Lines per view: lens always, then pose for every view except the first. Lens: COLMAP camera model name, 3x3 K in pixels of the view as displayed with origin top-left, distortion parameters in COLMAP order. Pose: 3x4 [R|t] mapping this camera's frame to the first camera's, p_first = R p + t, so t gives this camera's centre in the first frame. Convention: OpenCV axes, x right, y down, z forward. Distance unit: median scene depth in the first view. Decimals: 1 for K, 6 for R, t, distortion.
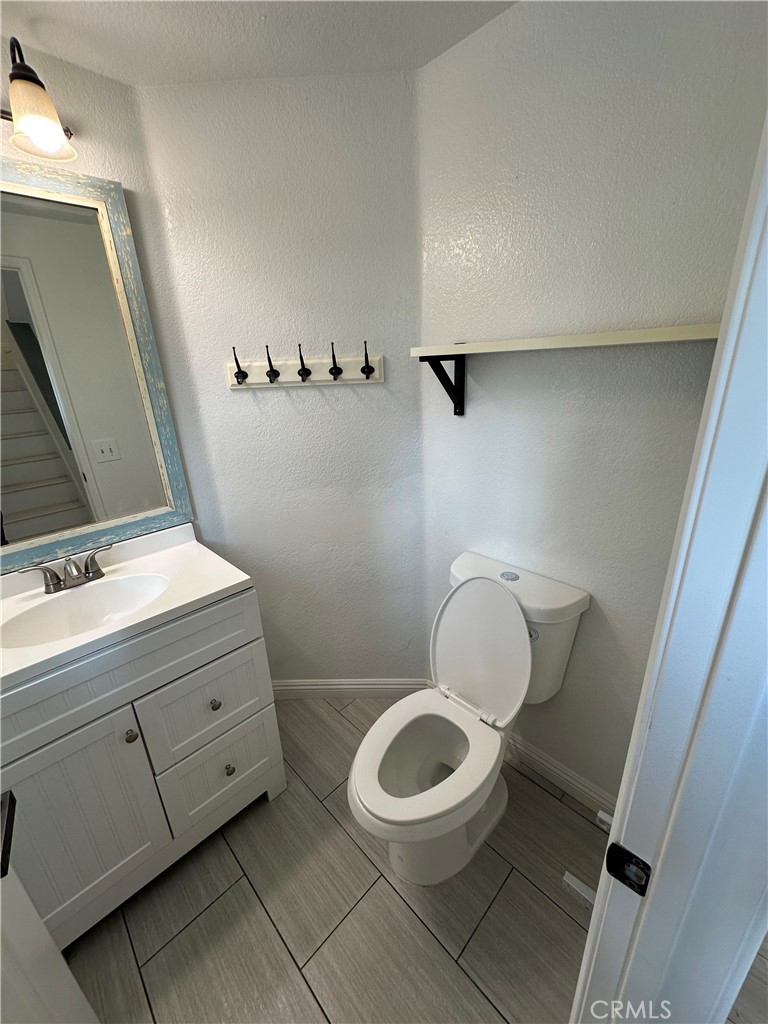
lens RADIAL K [[405.0, 0, 385.5], [0, 405.0, 511.7], [0, 0, 1]] dist [-0.005399, 0.000920]
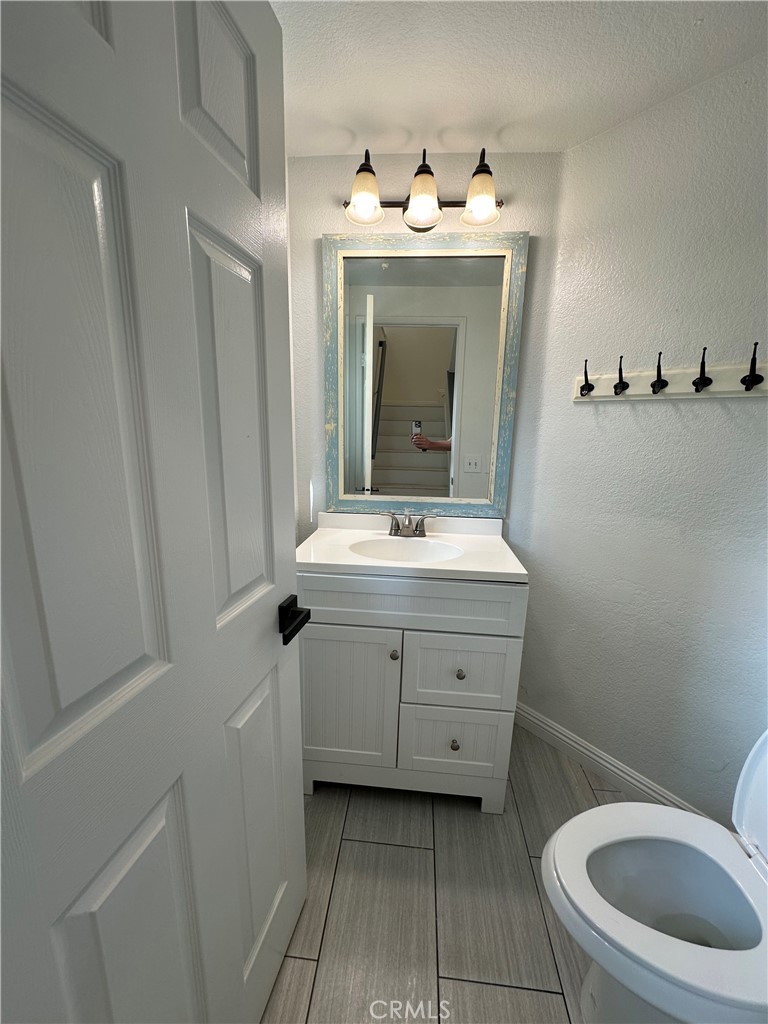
lens RADIAL K [[405.0, 0, 387.2], [0, 405.0, 512.2], [0, 0, 1]] dist [-0.005399, 0.000920]
pose [[0.647757, 0.216551, -0.730422, 0.125464], [-0.303567, 0.952718, 0.013244, 0.097353], [0.698754, 0.213153, 0.682868, 0.032473]]
